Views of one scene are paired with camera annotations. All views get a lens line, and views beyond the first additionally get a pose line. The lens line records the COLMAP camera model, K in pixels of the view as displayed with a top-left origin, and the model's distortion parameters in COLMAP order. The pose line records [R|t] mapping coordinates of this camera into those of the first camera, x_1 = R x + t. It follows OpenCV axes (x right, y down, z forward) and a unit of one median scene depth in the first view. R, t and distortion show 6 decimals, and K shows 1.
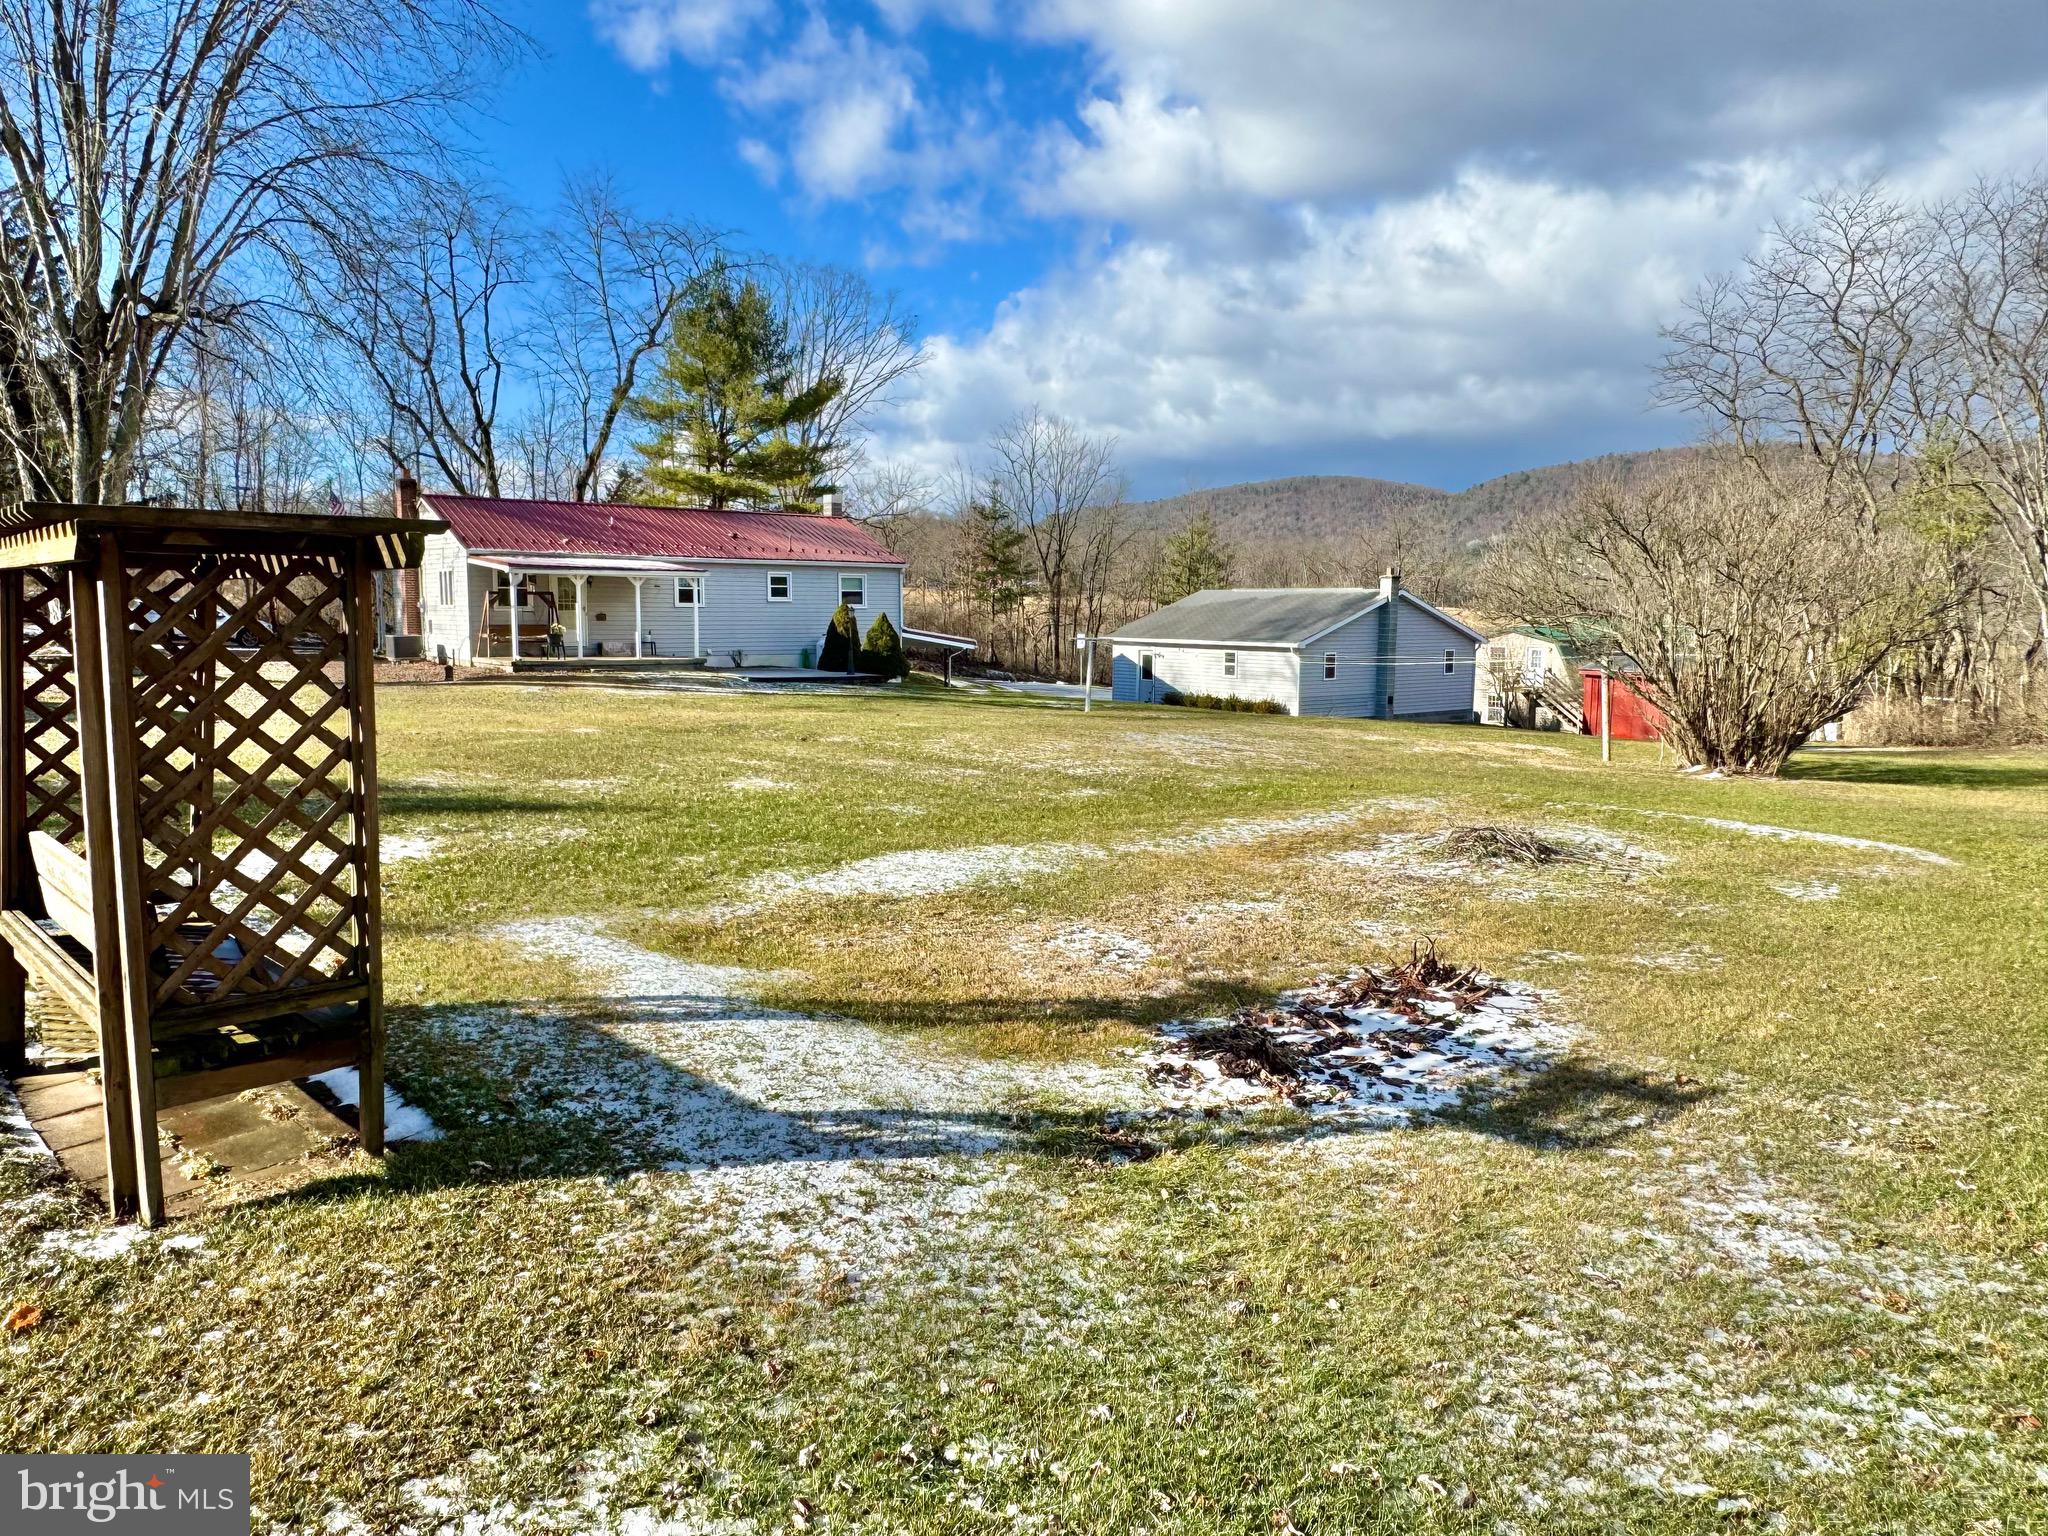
lens RADIAL K [[1353.1, 0, 1022.6], [0, 1353.1, 774.3], [0, 0, 1]] dist [0.005108, -0.002074]
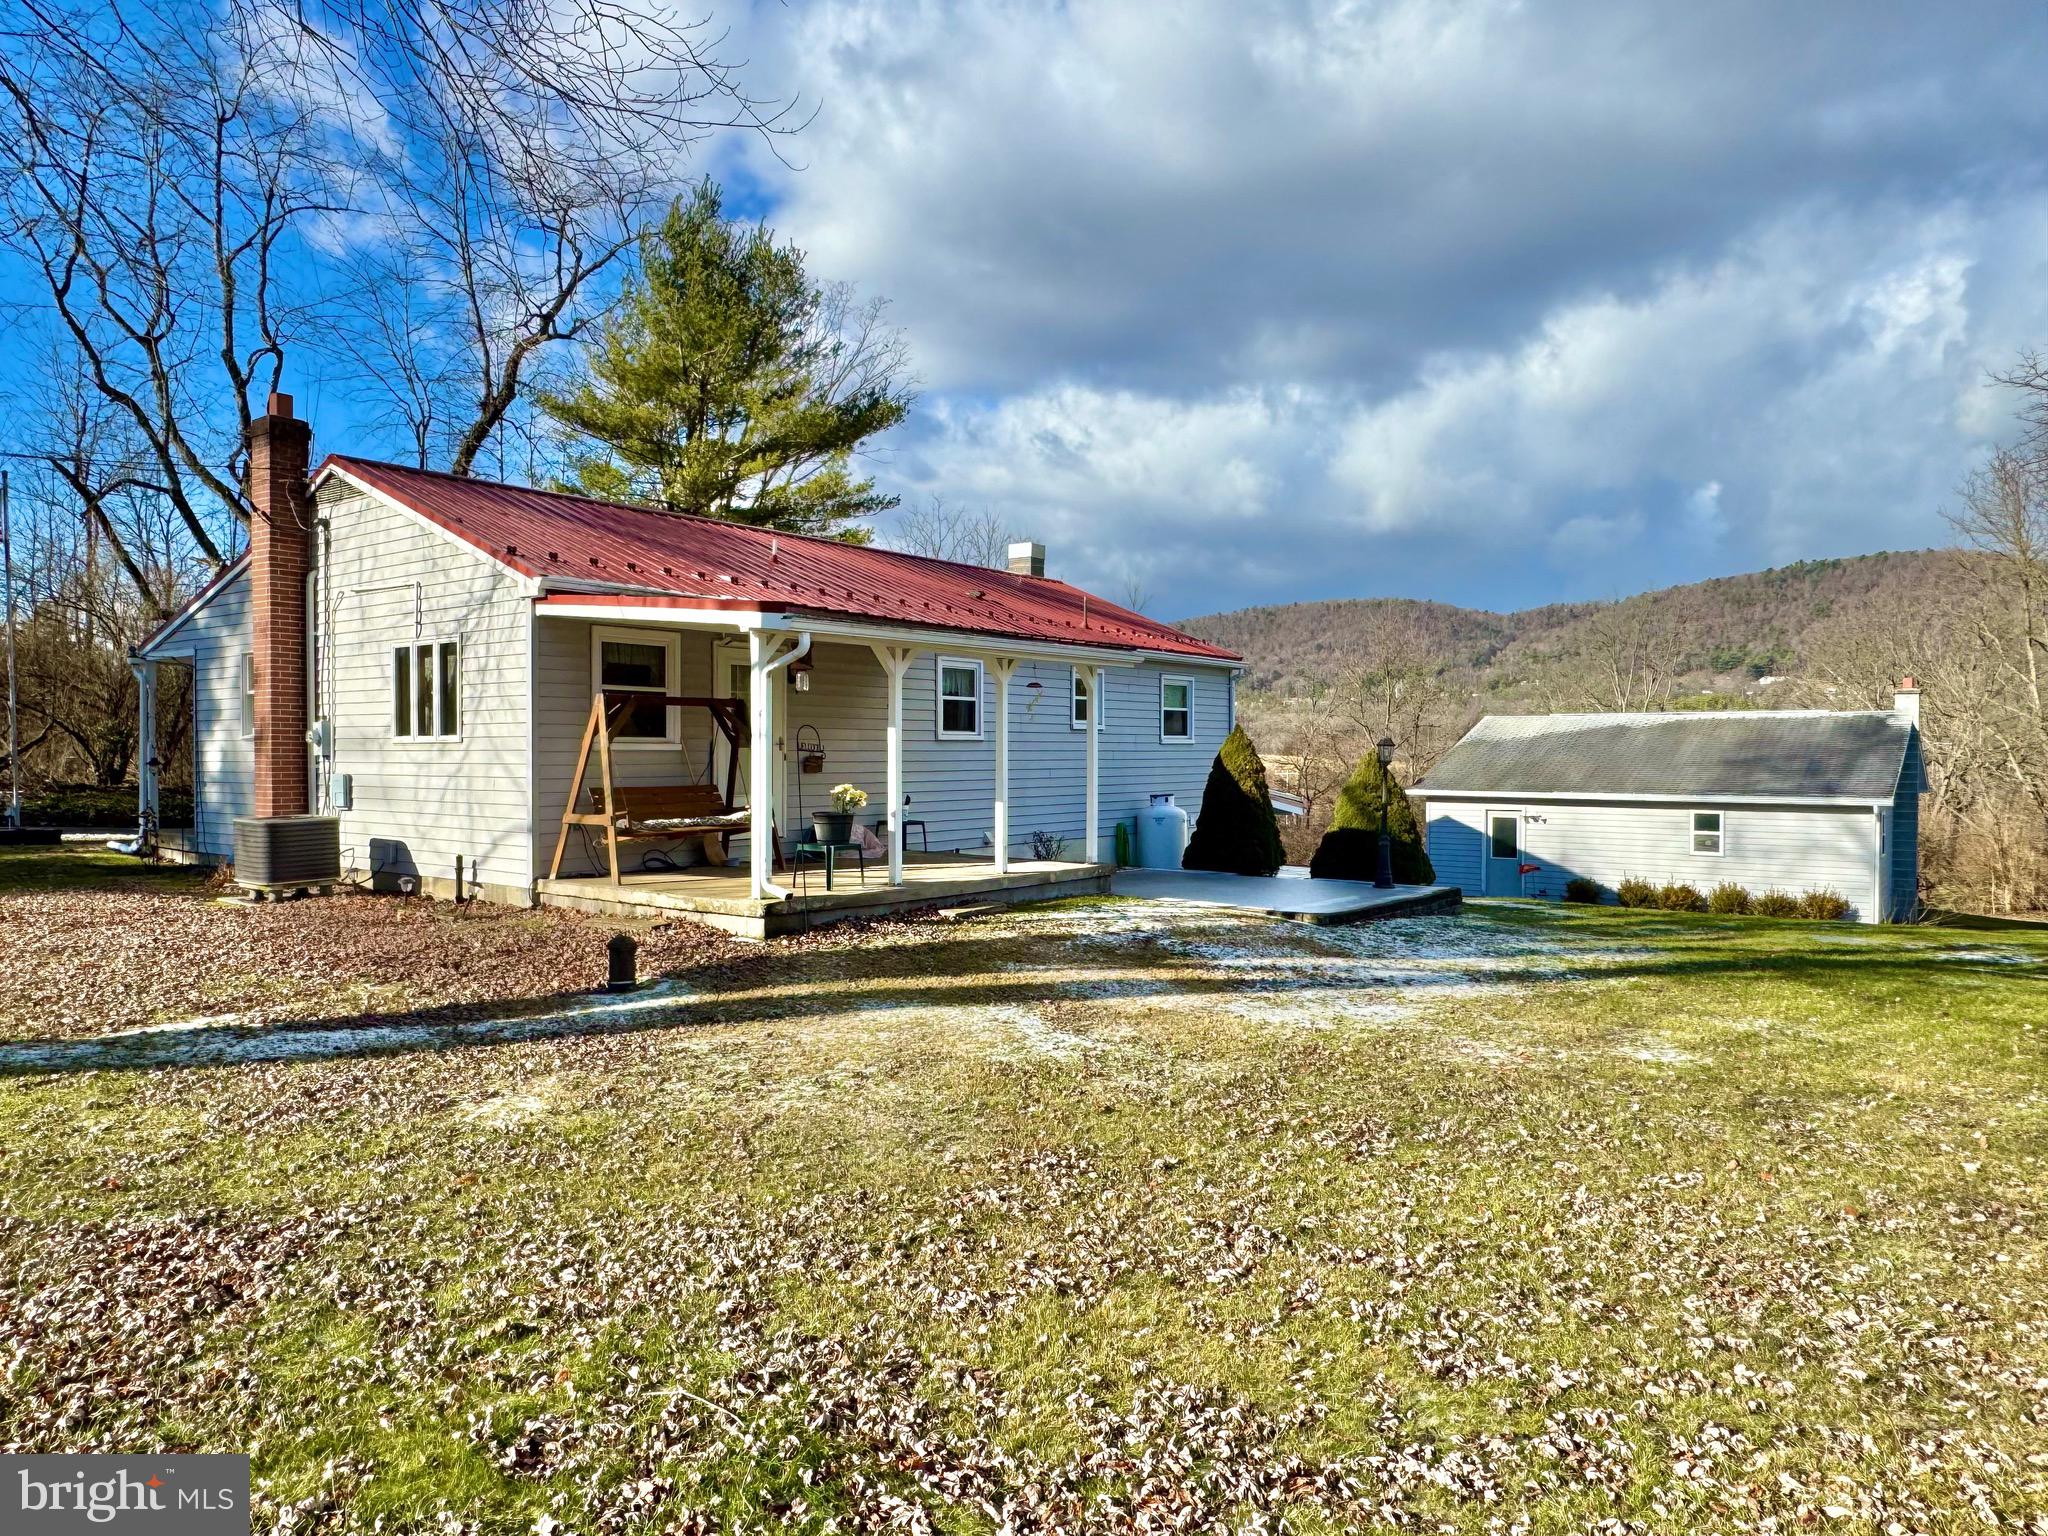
lens RADIAL K [[1353.1, 0, 1027.1], [0, 1353.1, 762.5], [0, 0, 1]] dist [0.005108, -0.002074]
pose [[0.971627, -0.006306, 0.236434, -0.260869], [0.032605, 0.993672, -0.107487, -0.053341], [-0.234260, 0.112146, 0.965684, 0.446552]]
